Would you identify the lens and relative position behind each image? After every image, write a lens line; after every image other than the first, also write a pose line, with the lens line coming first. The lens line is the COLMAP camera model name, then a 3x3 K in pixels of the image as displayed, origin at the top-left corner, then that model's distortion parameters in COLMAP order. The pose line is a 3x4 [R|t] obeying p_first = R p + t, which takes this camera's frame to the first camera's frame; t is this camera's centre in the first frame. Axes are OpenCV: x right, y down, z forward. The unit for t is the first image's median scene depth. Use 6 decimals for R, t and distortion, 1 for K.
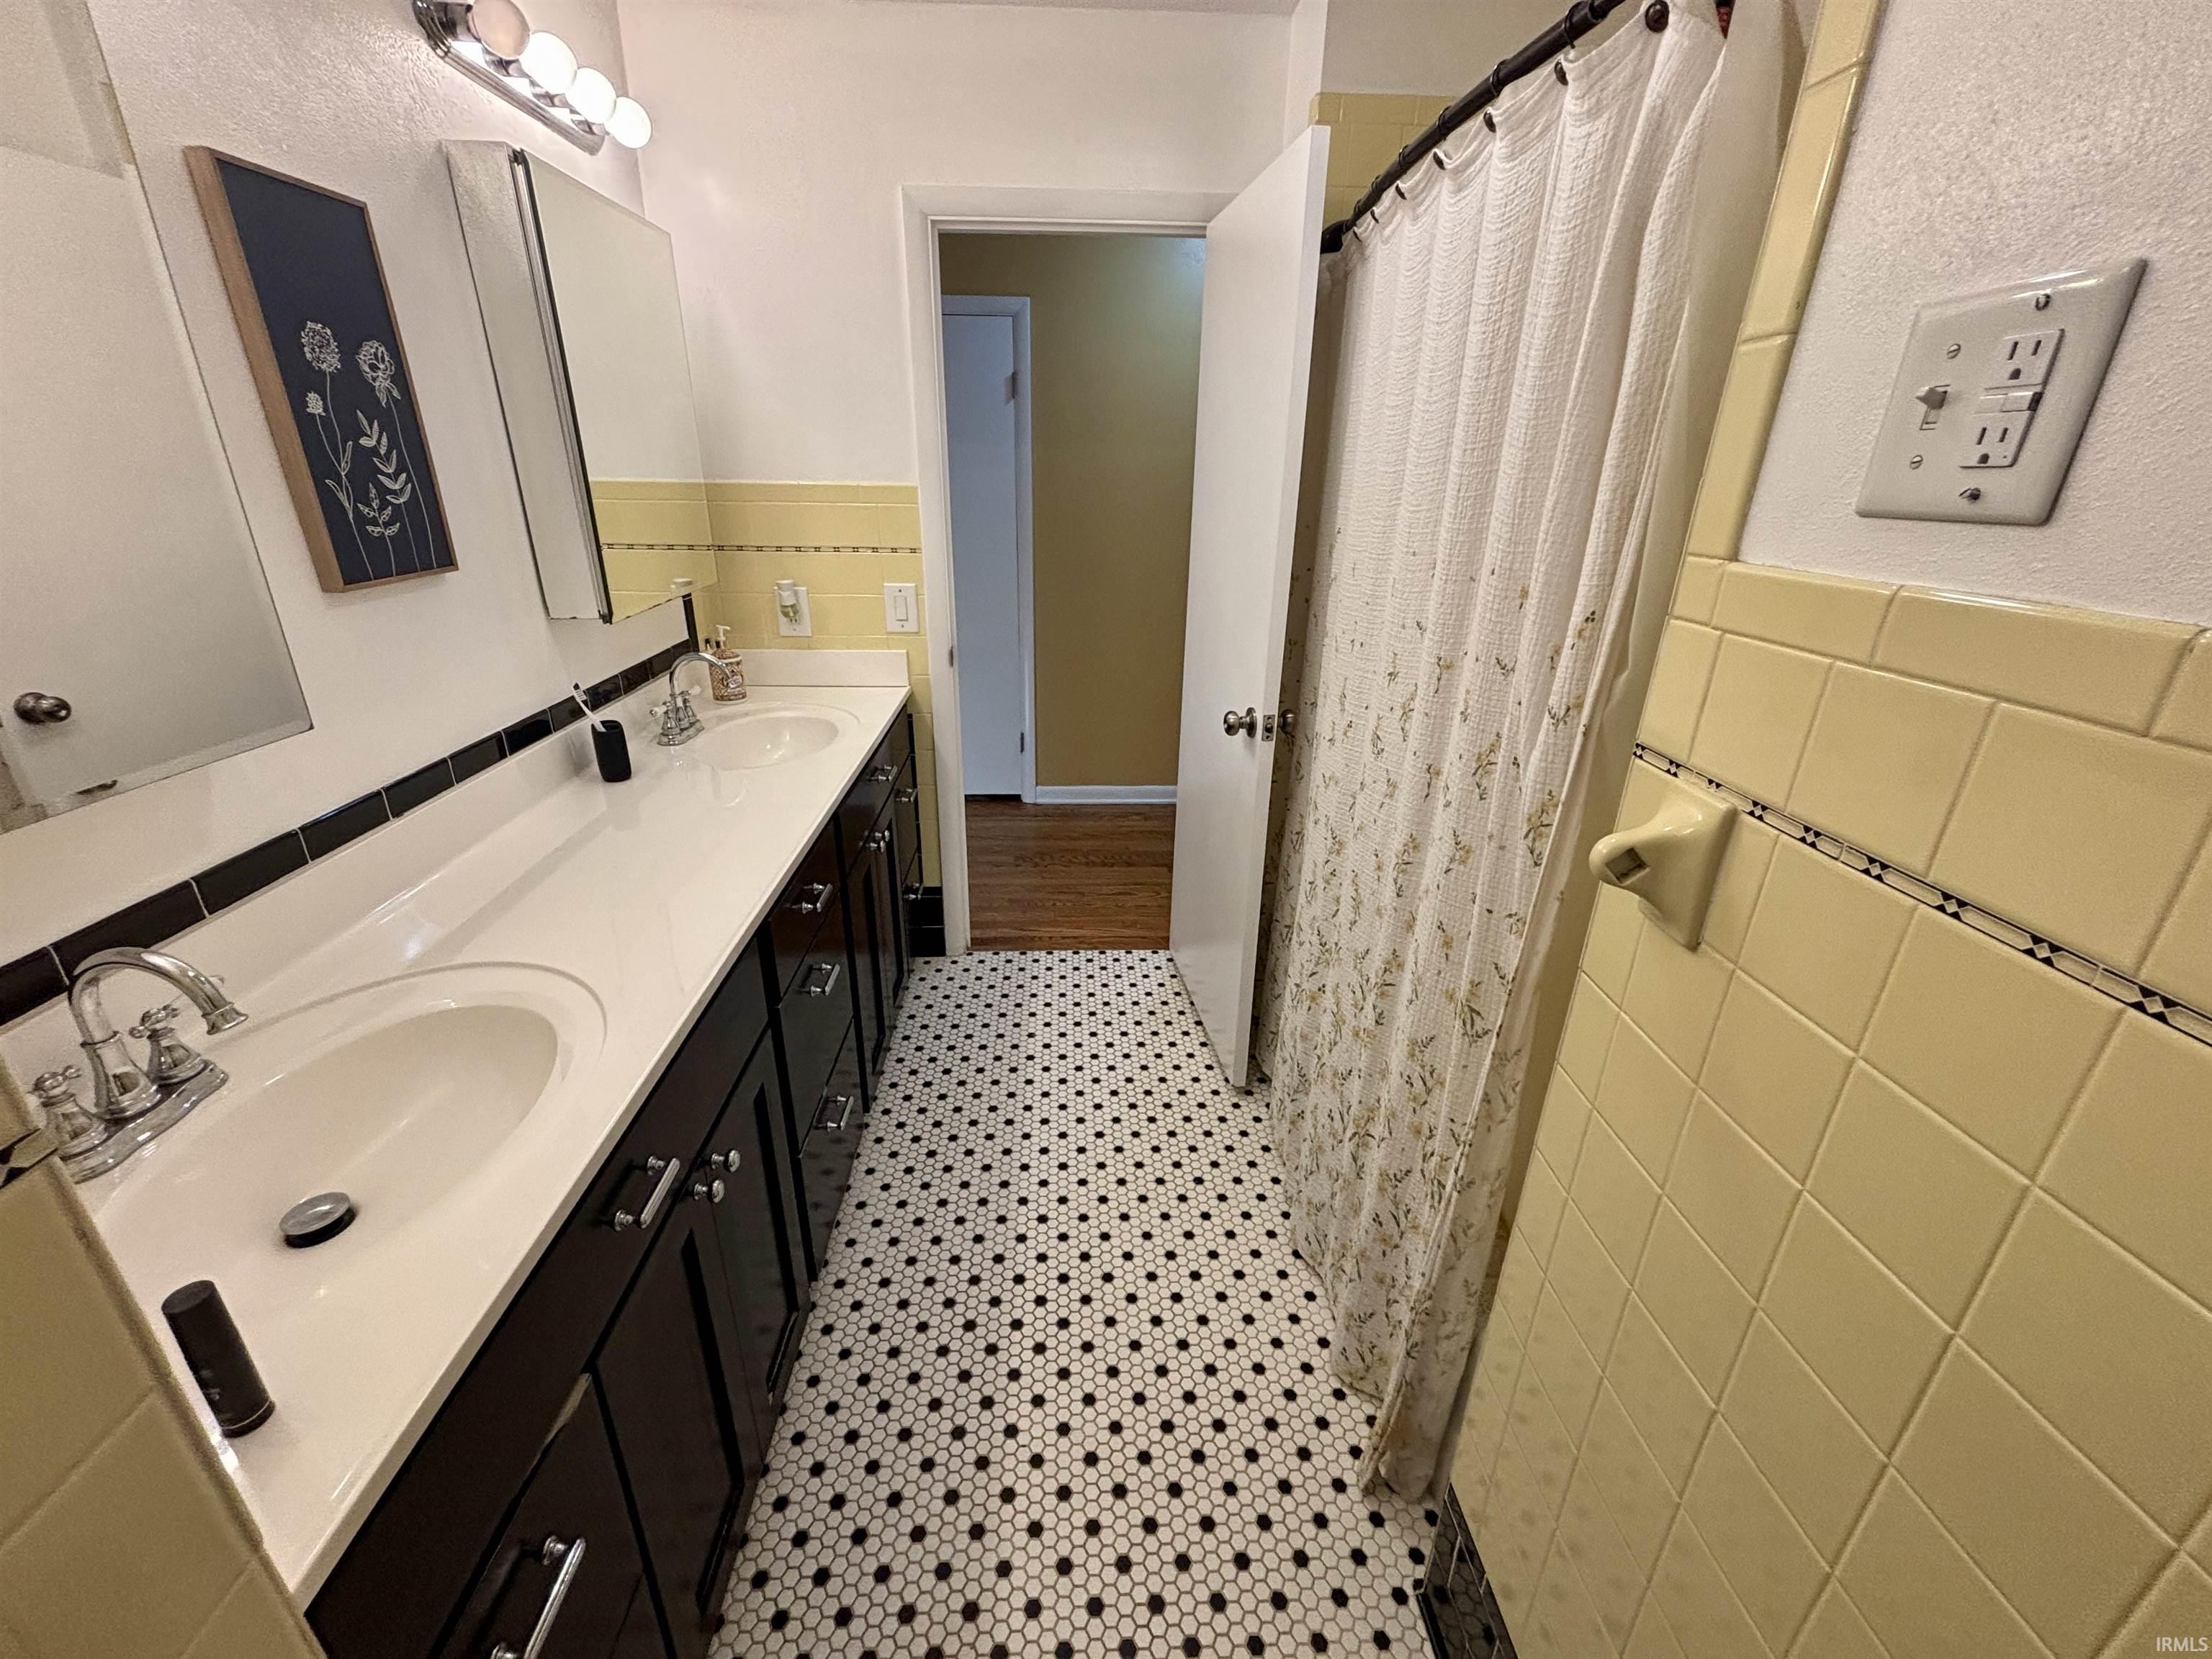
lens RADIAL K [[894.9, 0, 1111.0], [0, 894.9, 823.1], [0, 0, 1]] dist [-0.001473, -0.001470]
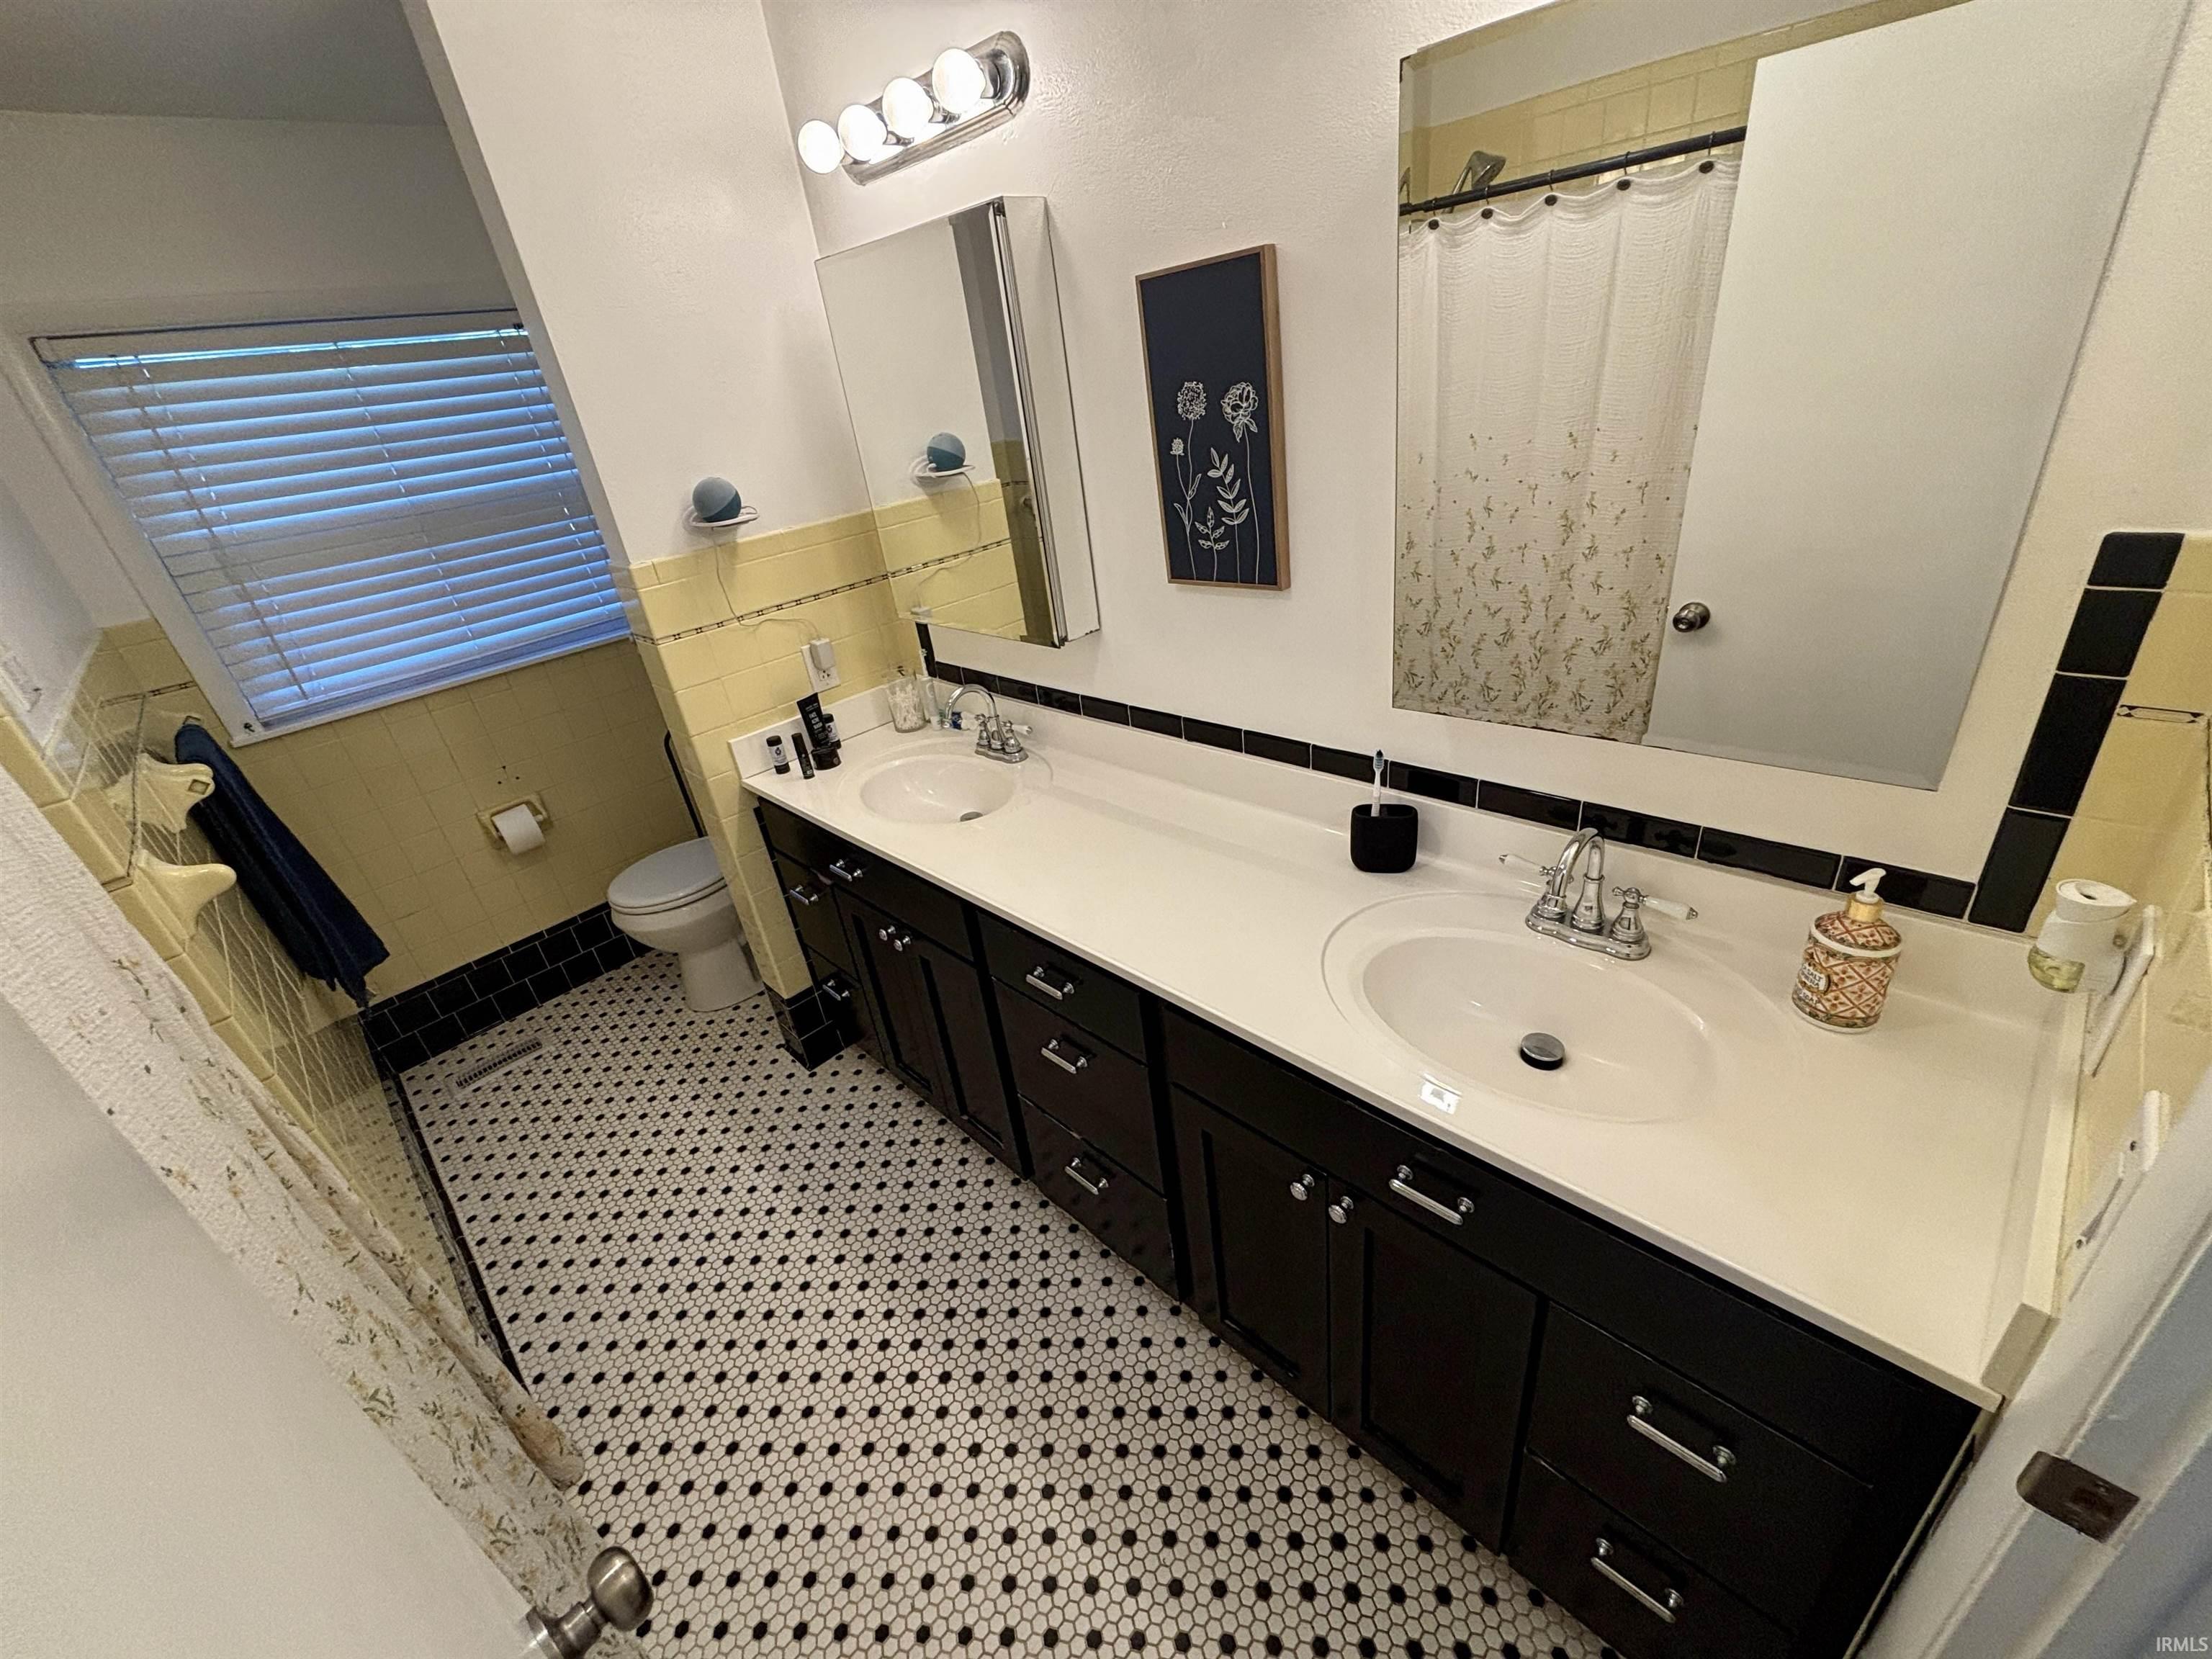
lens RADIAL K [[894.9, 0, 1111.3], [0, 894.9, 841.1], [0, 0, 1]] dist [-0.001473, -0.001470]
pose [[-0.736782, 0.372574, -0.564217, 0.137175], [-0.154315, 0.719794, 0.676819, -0.851346], [0.658285, 0.585735, -0.472838, 1.740241]]
